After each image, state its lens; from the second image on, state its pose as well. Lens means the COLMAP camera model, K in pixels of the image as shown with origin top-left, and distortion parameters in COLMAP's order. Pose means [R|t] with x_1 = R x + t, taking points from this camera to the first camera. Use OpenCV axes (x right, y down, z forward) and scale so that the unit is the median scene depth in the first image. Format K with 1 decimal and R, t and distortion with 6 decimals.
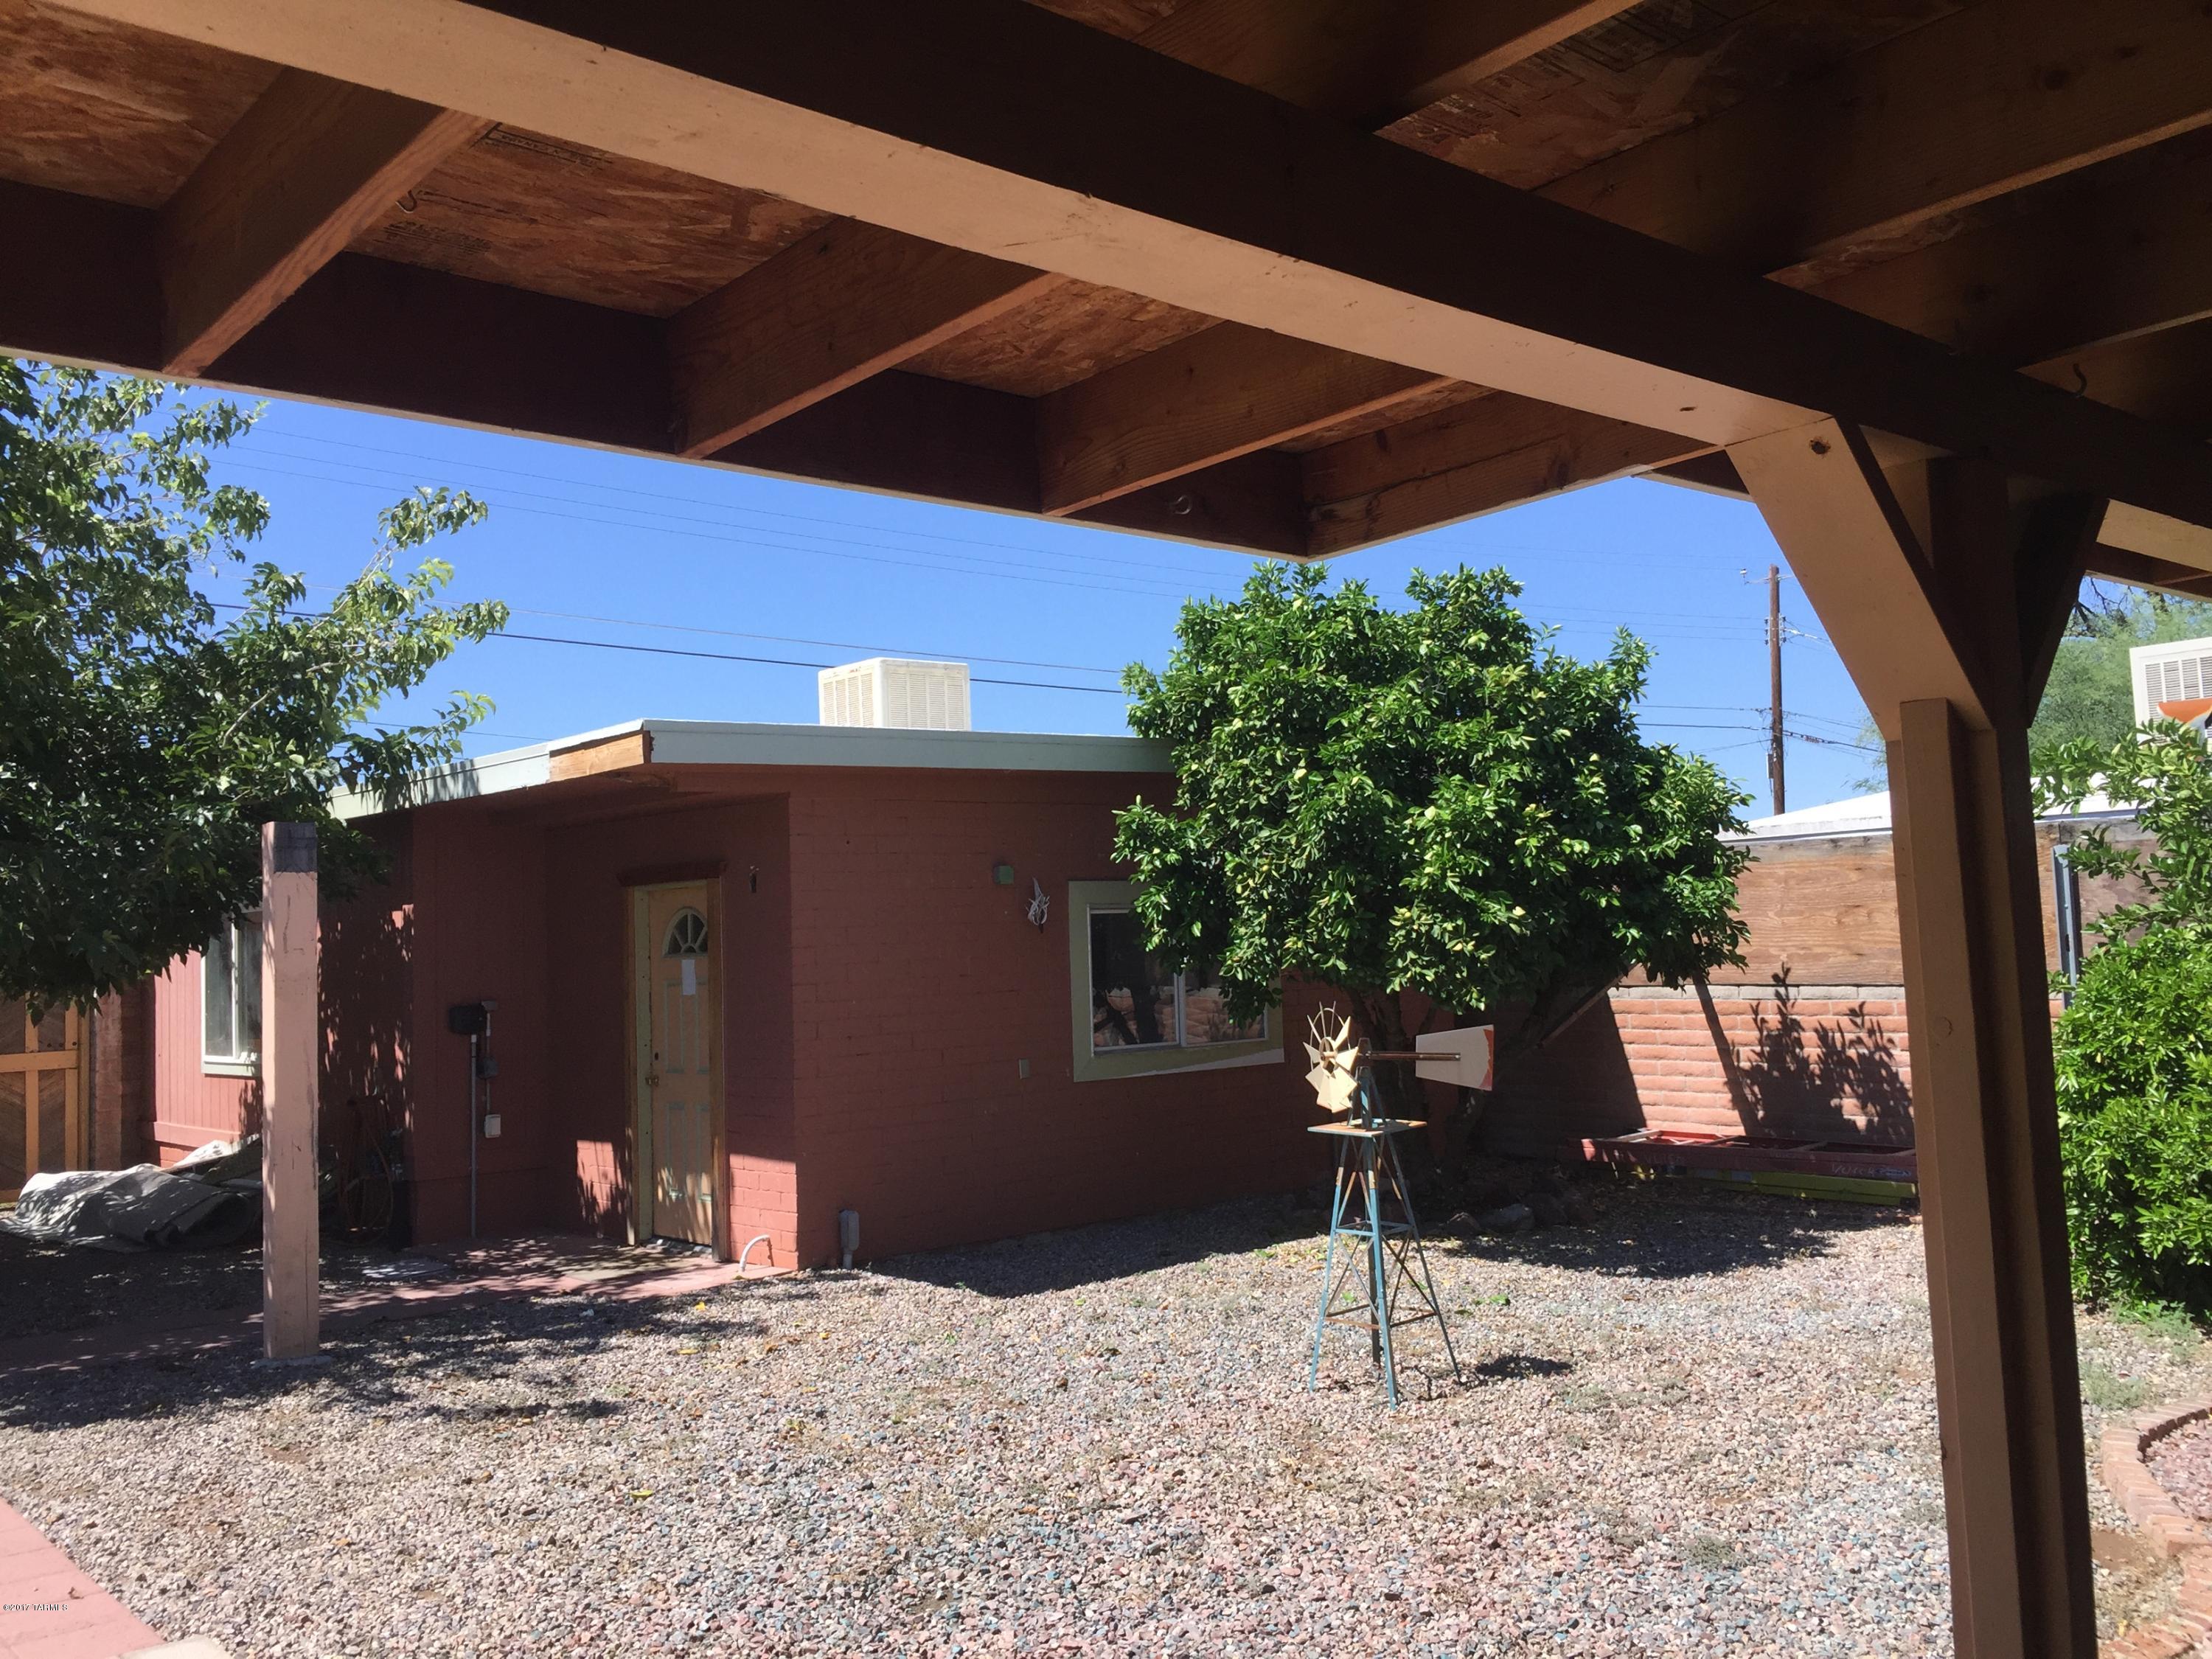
lens RADIAL K [[1927.7, 0, 1098.2], [0, 1927.7, 771.0], [0, 0, 1]] dist [0.083907, -0.114883]
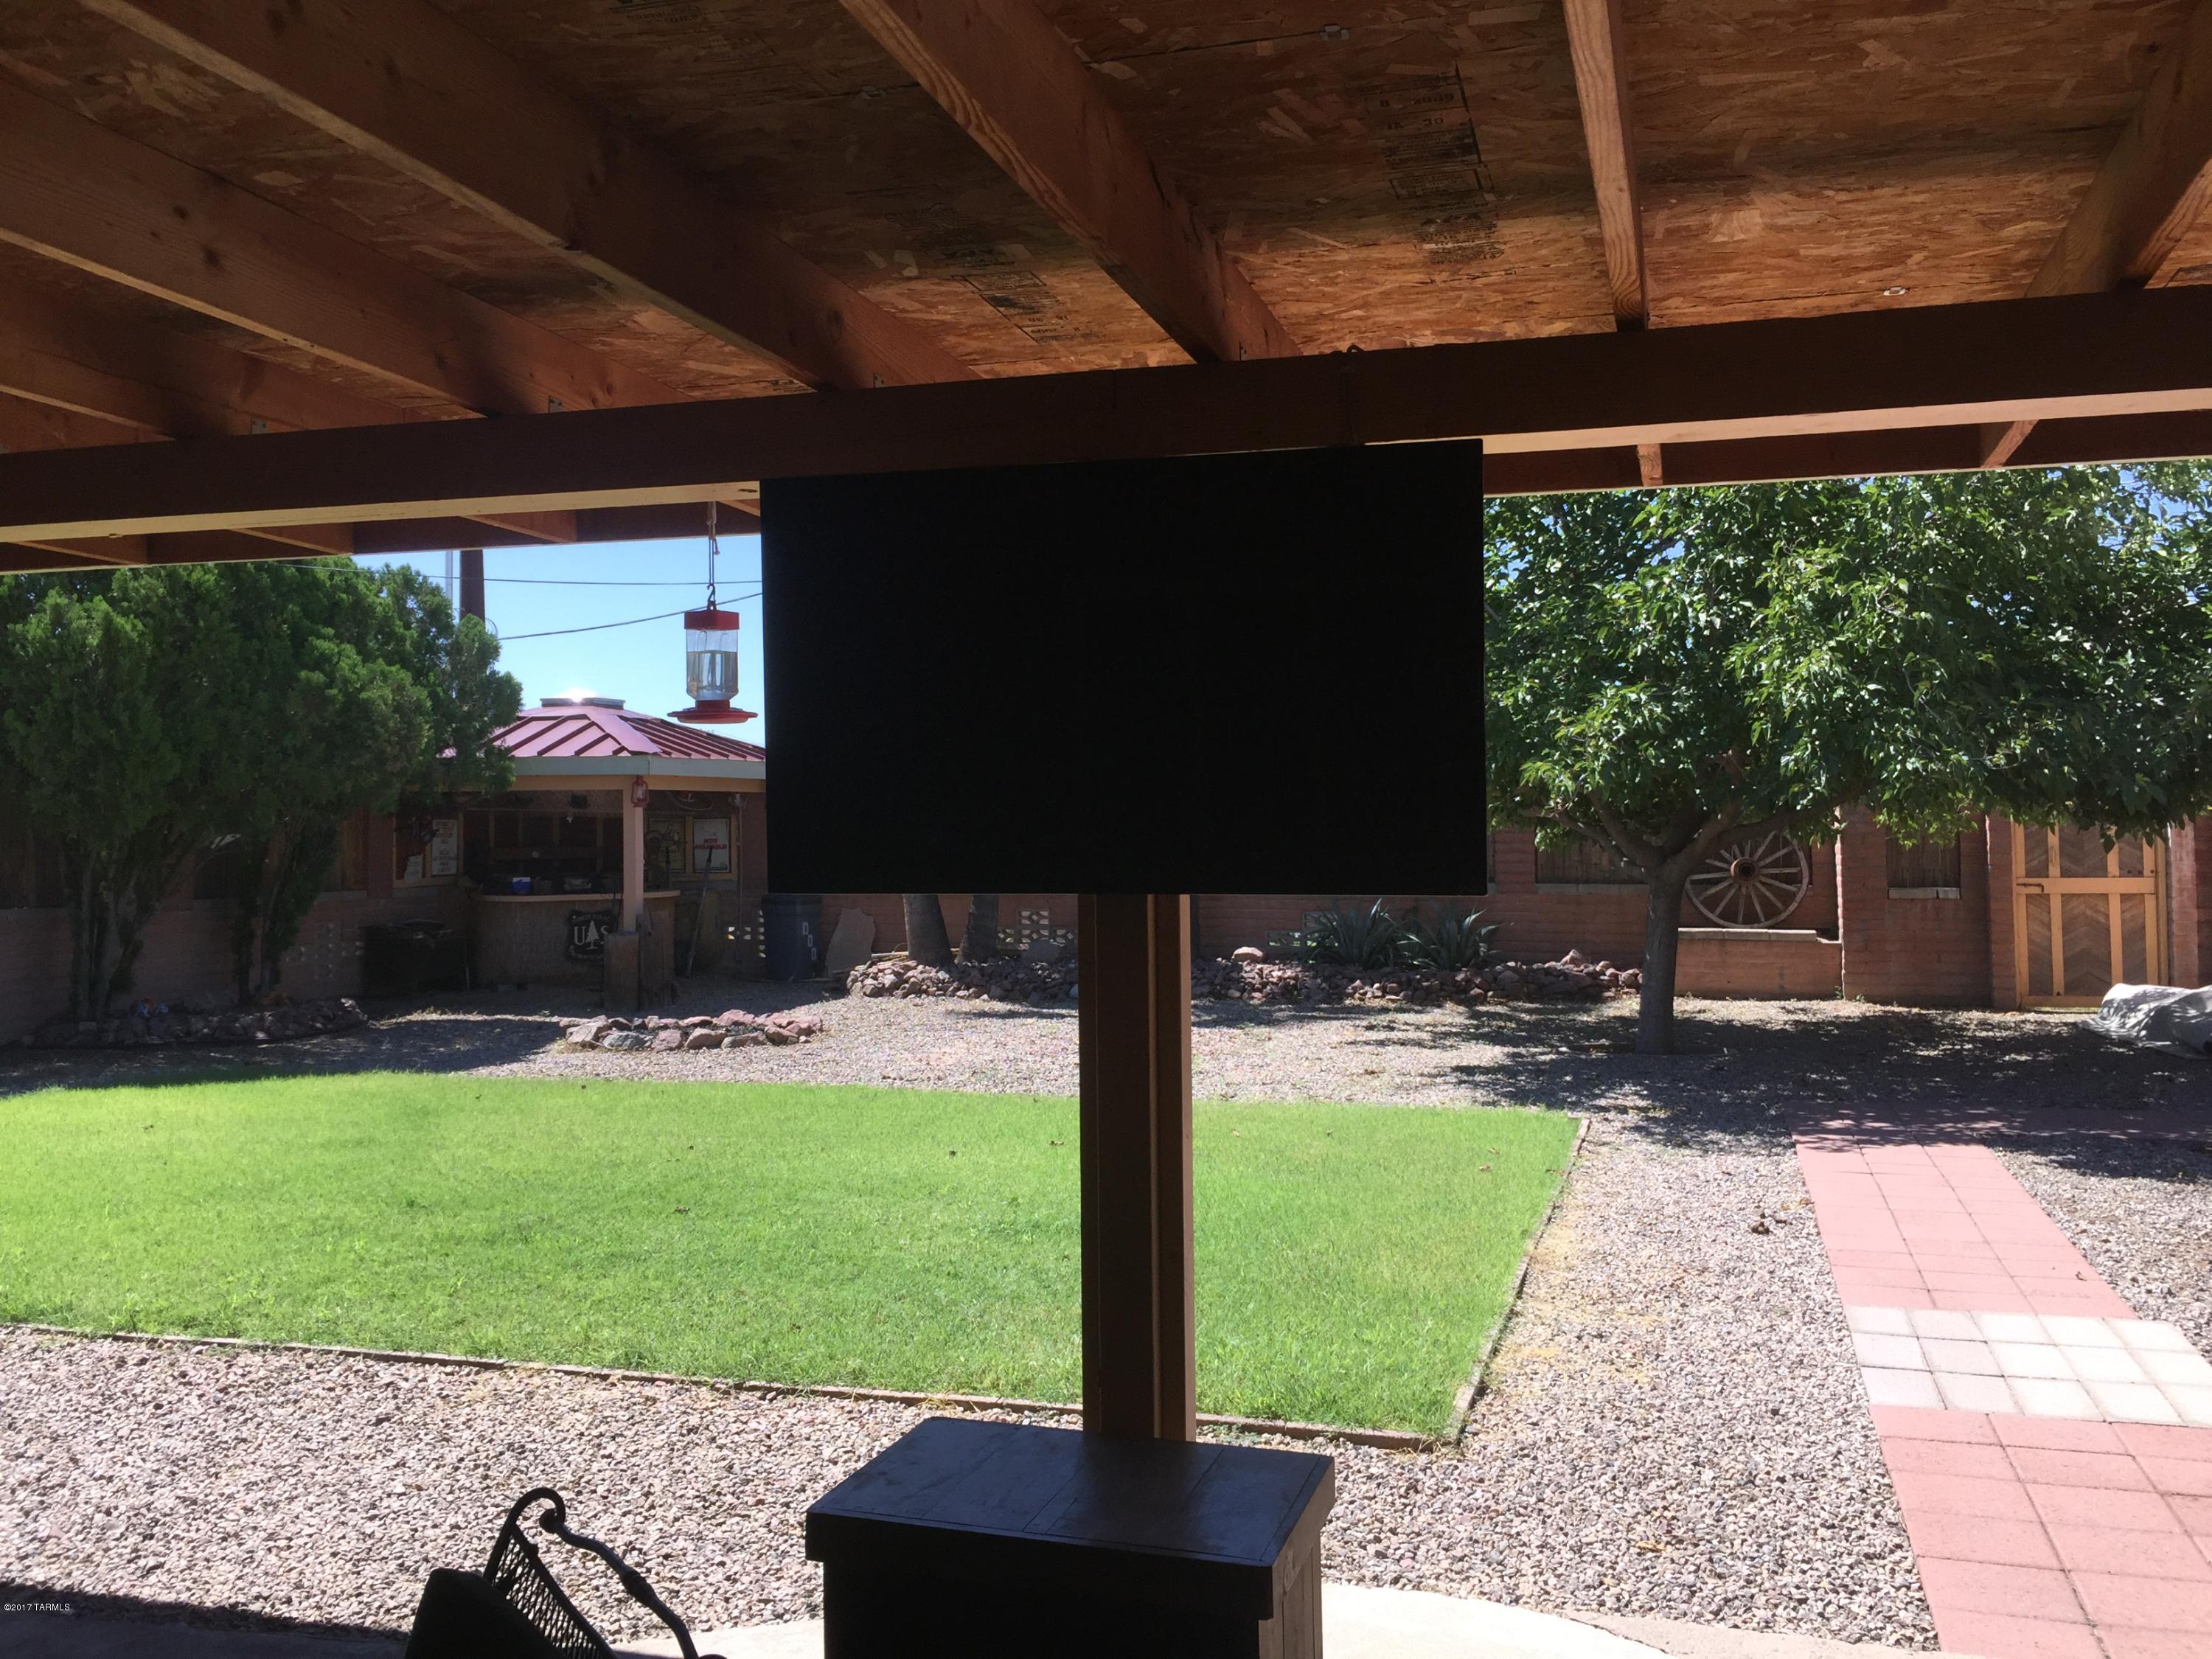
lens RADIAL K [[1927.7, 0, 1098.2], [0, 1927.7, 771.0], [0, 0, 1]] dist [0.083907, -0.114883]
pose [[0.543092, 0.009481, -0.839620, 0.099102], [0.062715, 0.996685, 0.051820, -0.014125], [0.837328, -0.080799, 0.540697, -0.109022]]
